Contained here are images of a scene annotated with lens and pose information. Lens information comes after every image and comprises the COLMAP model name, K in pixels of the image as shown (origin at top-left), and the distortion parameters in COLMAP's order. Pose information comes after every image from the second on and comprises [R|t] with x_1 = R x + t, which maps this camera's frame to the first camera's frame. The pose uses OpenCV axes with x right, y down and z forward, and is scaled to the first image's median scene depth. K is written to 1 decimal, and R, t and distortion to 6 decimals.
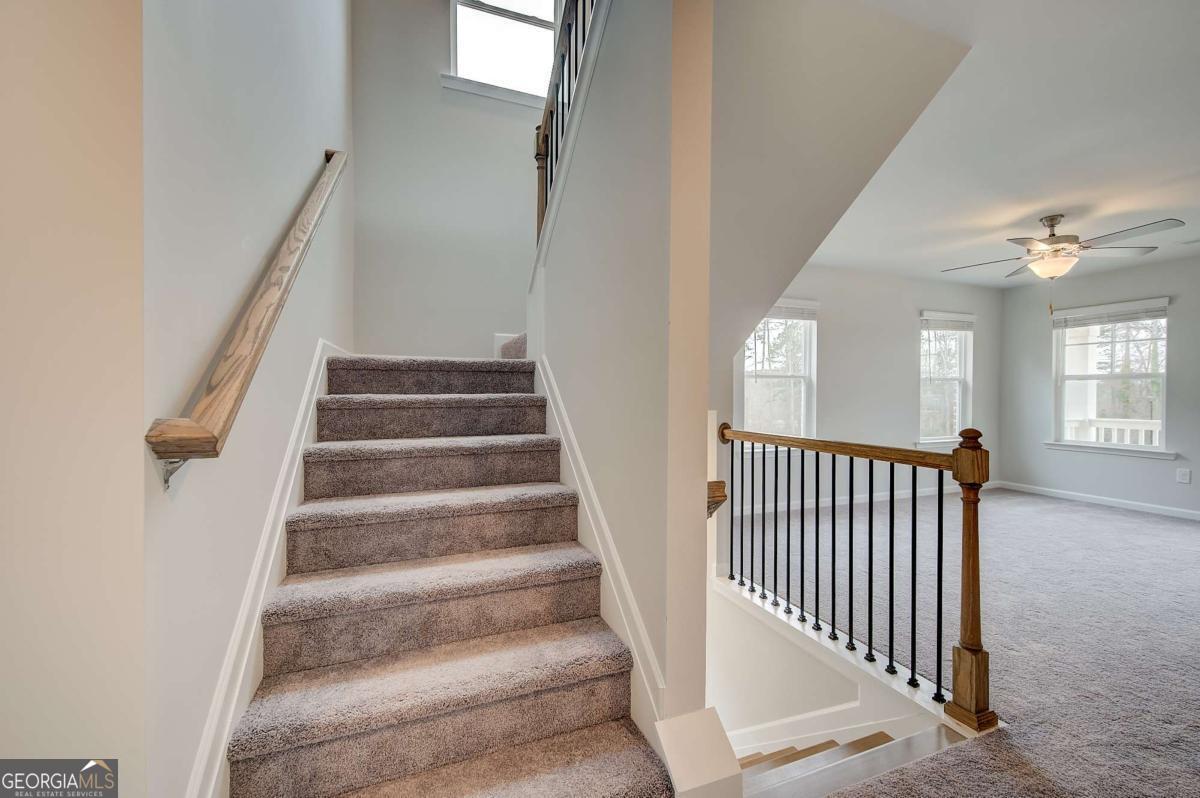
lens RADIAL K [[475.5, 0, 611.7], [0, 475.5, 398.9], [0, 0, 1]] dist [0.000259, -0.000248]
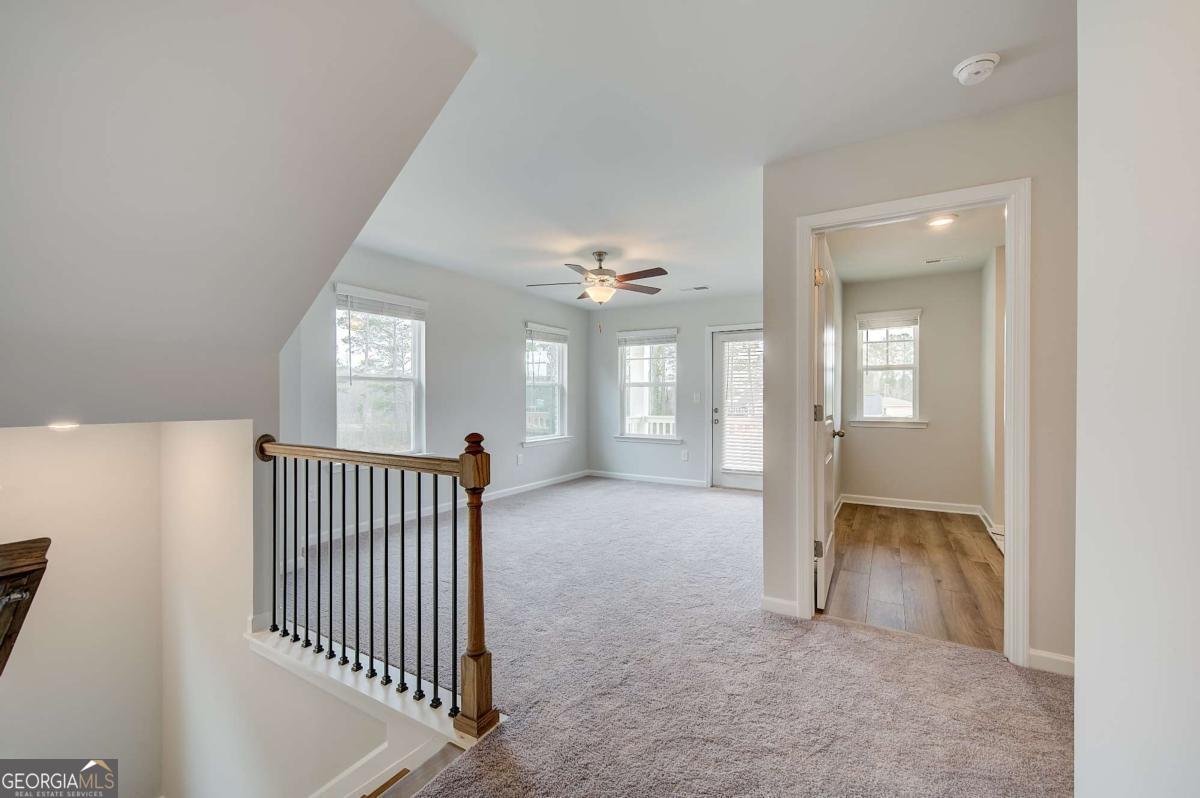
lens RADIAL K [[486.1, 0, 600.0], [0, 486.1, 399.0], [0, 0, 1]] dist [-0.000575, -0.000044]
pose [[0.789655, -0.003101, 0.613543, 0.131544], [0.007869, 0.999956, -0.005073, -0.000577], [-0.613500, 0.008834, 0.789645, 0.013013]]
